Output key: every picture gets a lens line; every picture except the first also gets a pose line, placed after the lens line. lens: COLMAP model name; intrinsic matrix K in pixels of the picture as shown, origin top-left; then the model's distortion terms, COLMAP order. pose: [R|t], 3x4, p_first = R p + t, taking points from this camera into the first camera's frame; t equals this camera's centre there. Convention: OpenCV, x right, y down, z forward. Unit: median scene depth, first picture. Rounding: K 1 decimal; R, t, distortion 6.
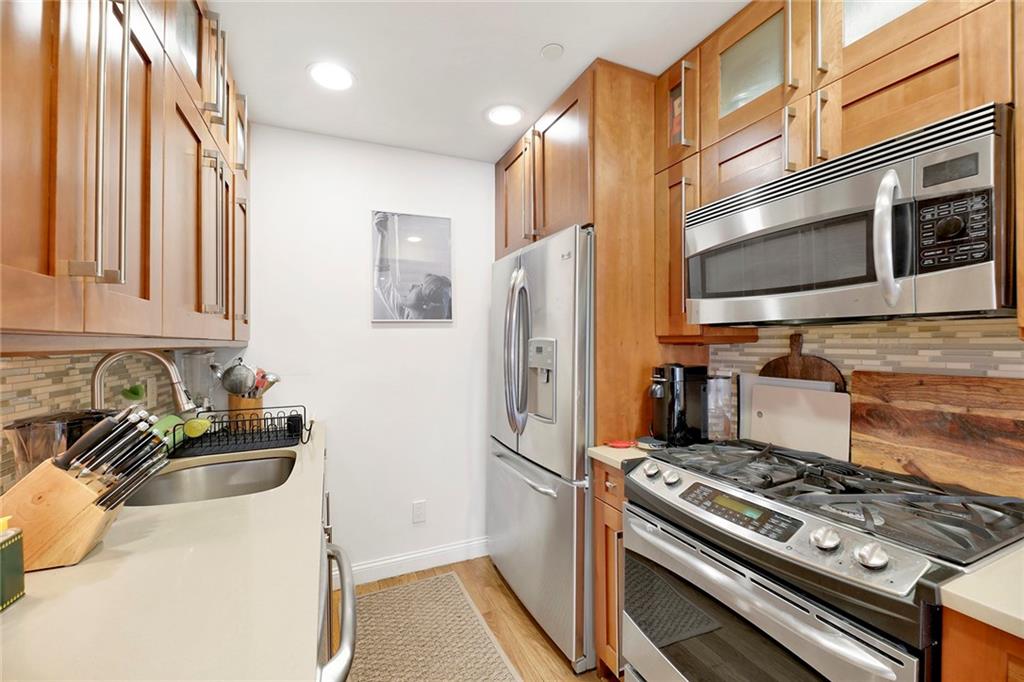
lens RADIAL K [[417.3, 0, 504.8], [0, 417.3, 341.0], [0, 0, 1]] dist [-0.001161, -0.000289]
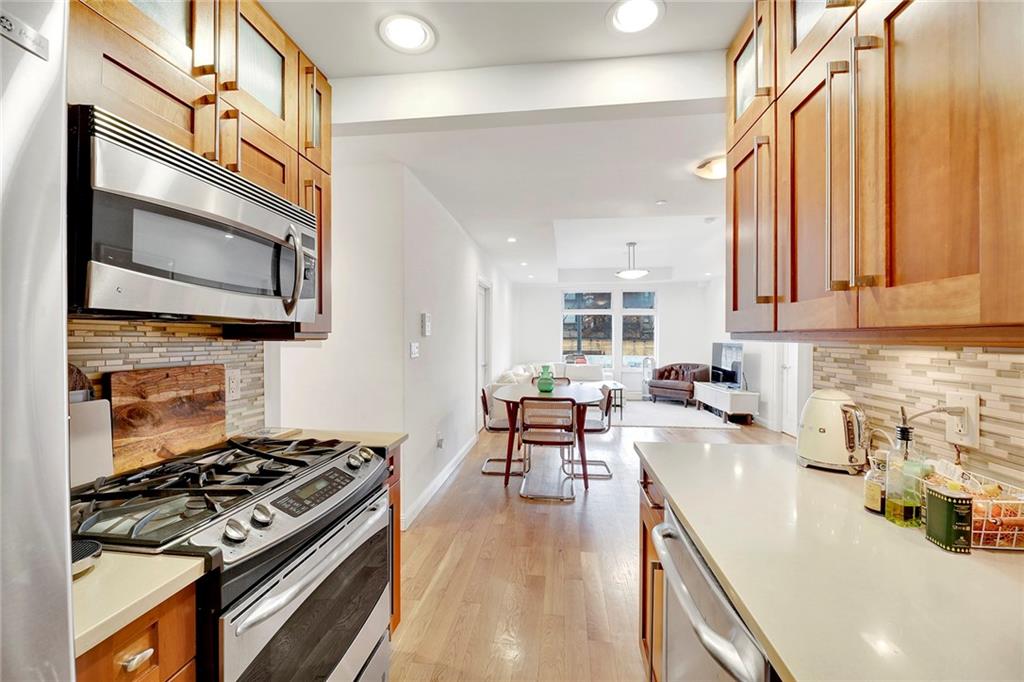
lens RADIAL K [[408.1, 0, 508.3], [0, 408.1, 350.1], [0, 0, 1]] dist [-0.005172, -0.000536]
pose [[-0.856602, -0.007198, 0.515927, -0.279592], [0.003909, 0.999783, 0.020439, 0.007323], [-0.515963, 0.019525, -0.856389, 1.056326]]
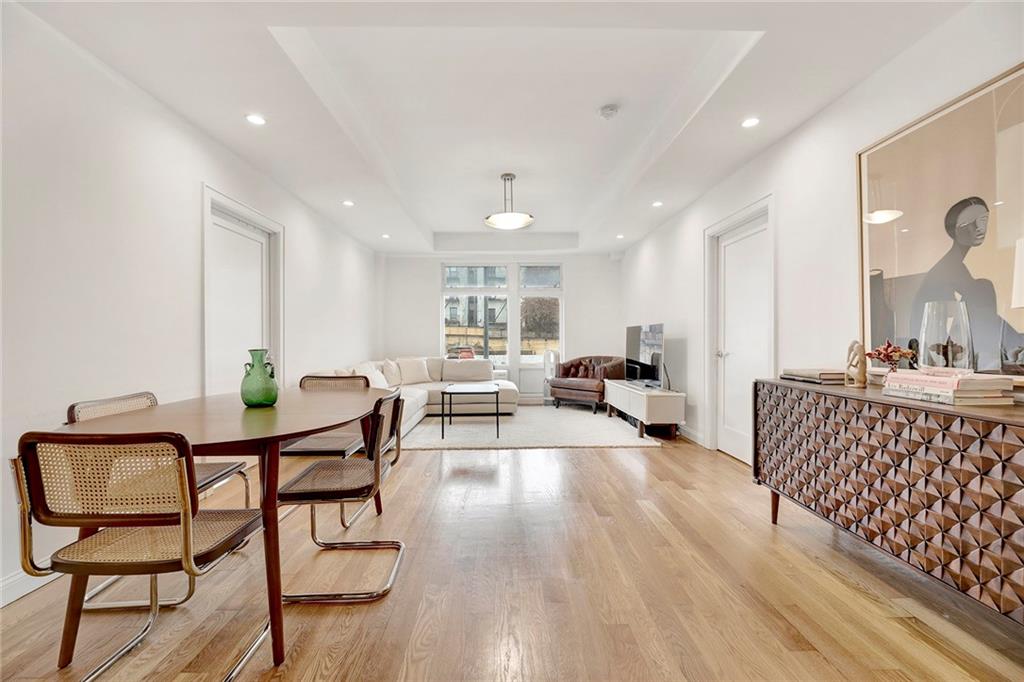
lens RADIAL K [[411.3, 0, 509.4], [0, 411.3, 340.6], [0, 0, 1]] dist [-0.000066, -0.003684]
pose [[-0.925670, 0.011412, 0.378159, -0.282014], [0.010162, 0.999934, -0.005302, 0.150328], [-0.378195, -0.001065, -0.925725, -0.445054]]
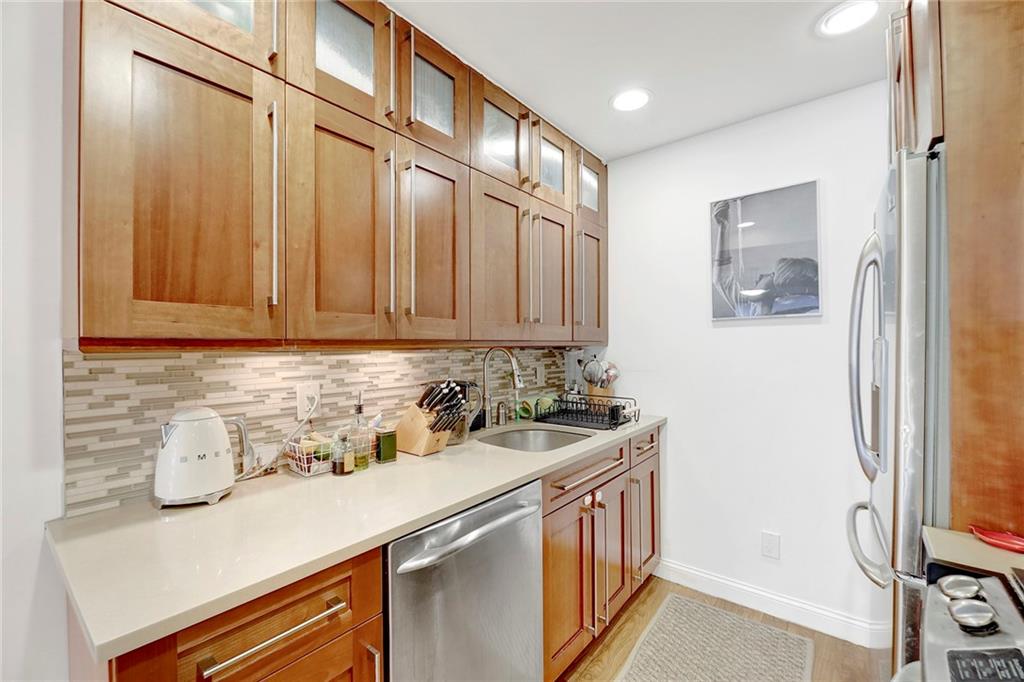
lens RADIAL K [[426.6, 0, 513.6], [0, 426.6, 339.1], [0, 0, 1]] dist [-0.001520, -0.000316]
pose [[0.465487, -0.004197, -0.885045, 0.442398], [0.004634, 0.999987, -0.002305, -0.005554], [0.885042, -0.003028, 0.465501, 0.207942]]
